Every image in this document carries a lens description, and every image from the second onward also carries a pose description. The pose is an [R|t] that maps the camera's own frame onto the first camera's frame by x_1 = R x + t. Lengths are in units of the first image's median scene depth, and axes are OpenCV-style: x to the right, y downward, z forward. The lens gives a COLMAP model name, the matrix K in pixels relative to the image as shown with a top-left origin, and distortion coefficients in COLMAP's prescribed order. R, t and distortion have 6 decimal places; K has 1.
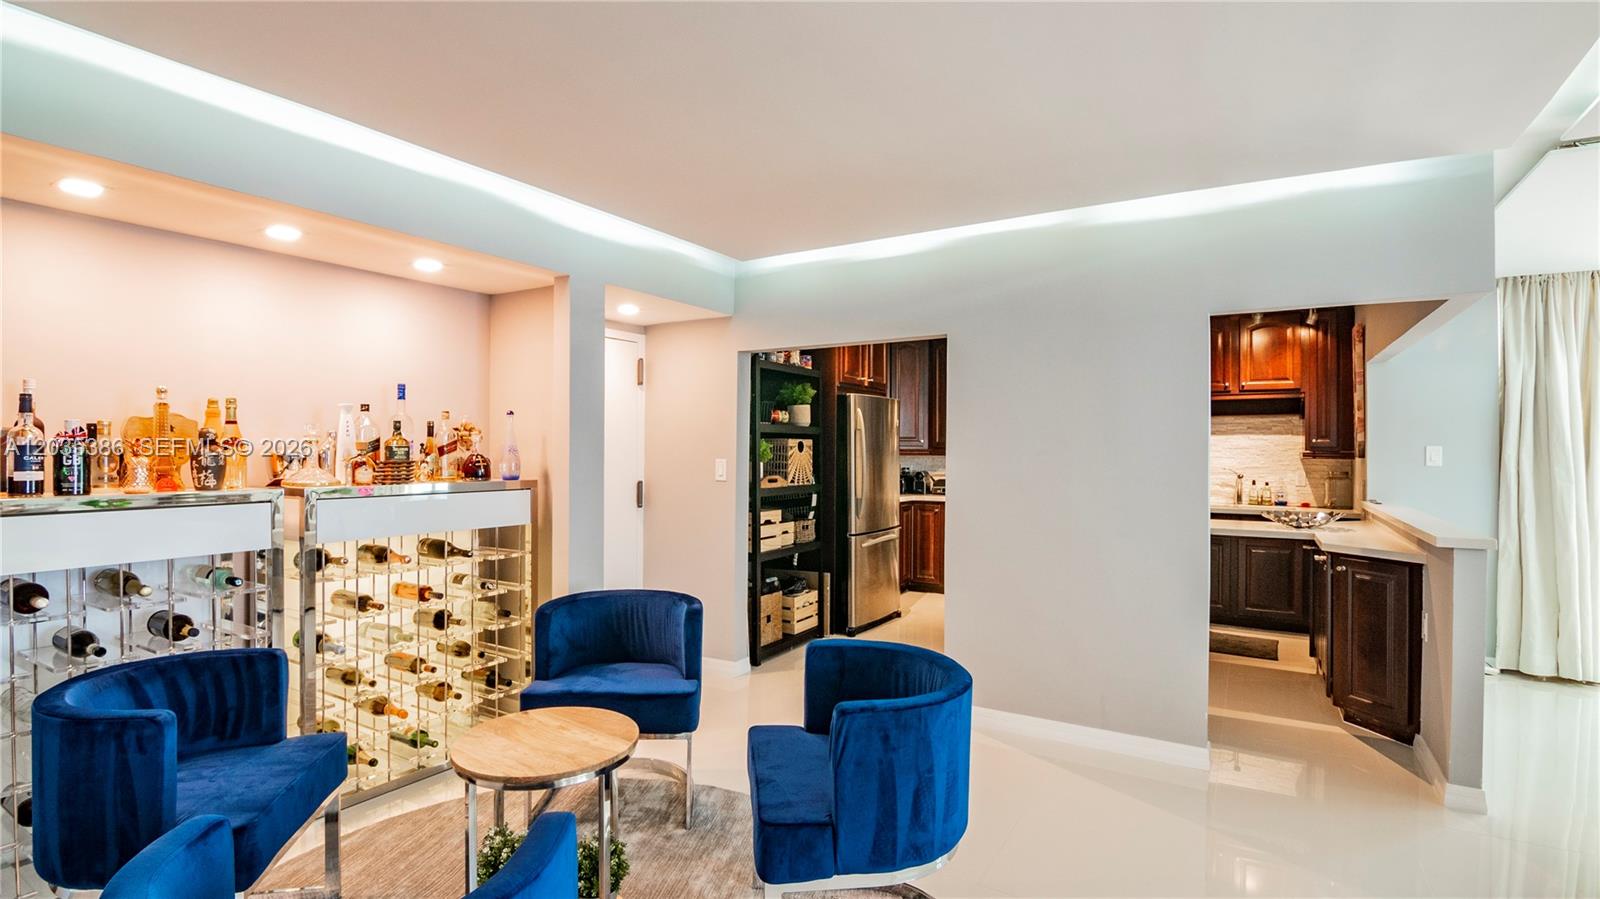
lens RADIAL K [[764.2, 0, 789.9], [0, 764.2, 447.3], [0, 0, 1]] dist [-0.011755, -0.005152]
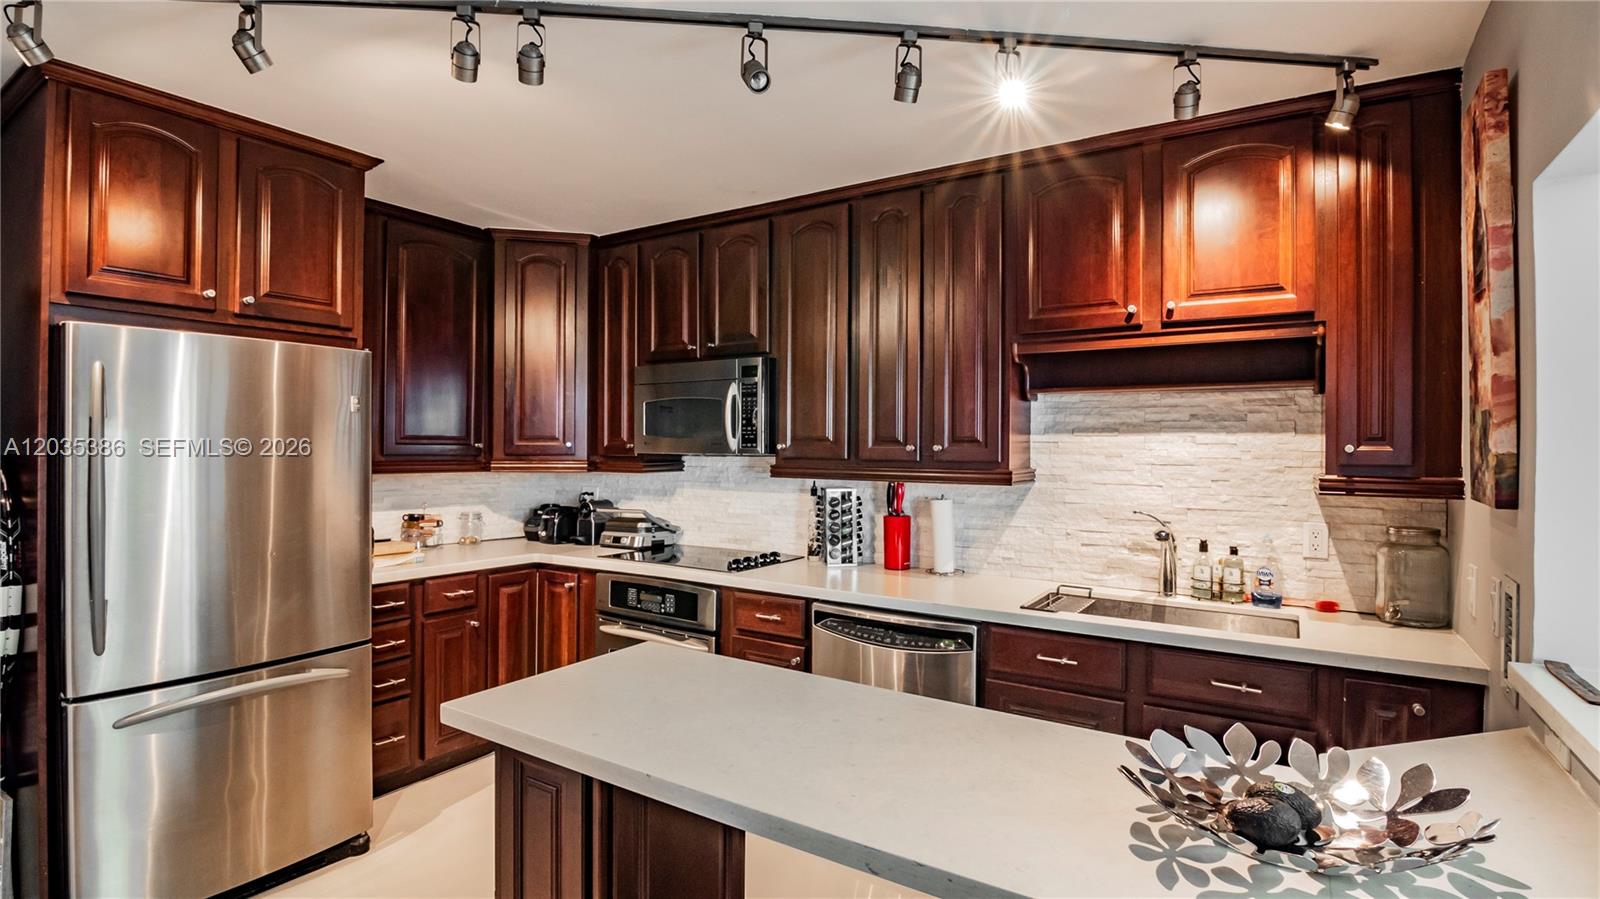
lens RADIAL K [[764.2, 0, 799.0], [0, 764.2, 447.9], [0, 0, 1]] dist [-0.011755, -0.005152]
pose [[0.999685, 0.001762, -0.025030, 0.407049], [-0.001686, 0.999994, 0.003057, -0.009117], [0.025035, -0.003014, 0.999682, 0.588239]]
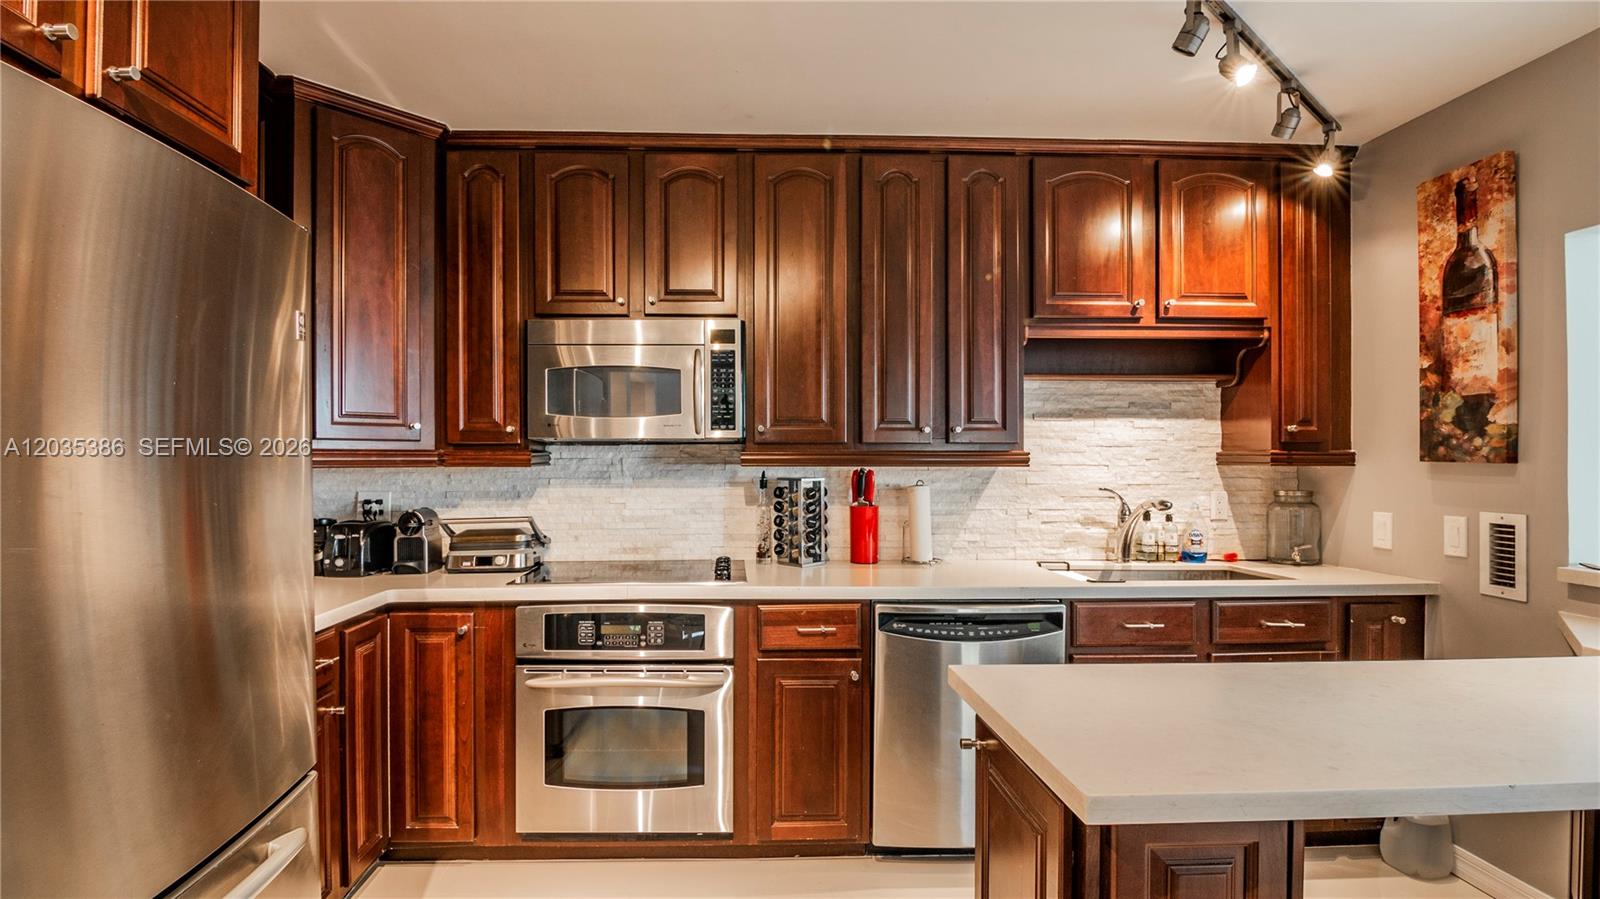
lens RADIAL K [[764.2, 0, 751.1], [0, 764.2, 462.3], [0, 0, 1]] dist [-0.011755, -0.005152]
pose [[0.840529, -0.008328, 0.541702, 0.134793], [0.003907, 0.999949, 0.009310, 0.006817], [-0.541752, -0.005709, 0.840519, 0.747036]]
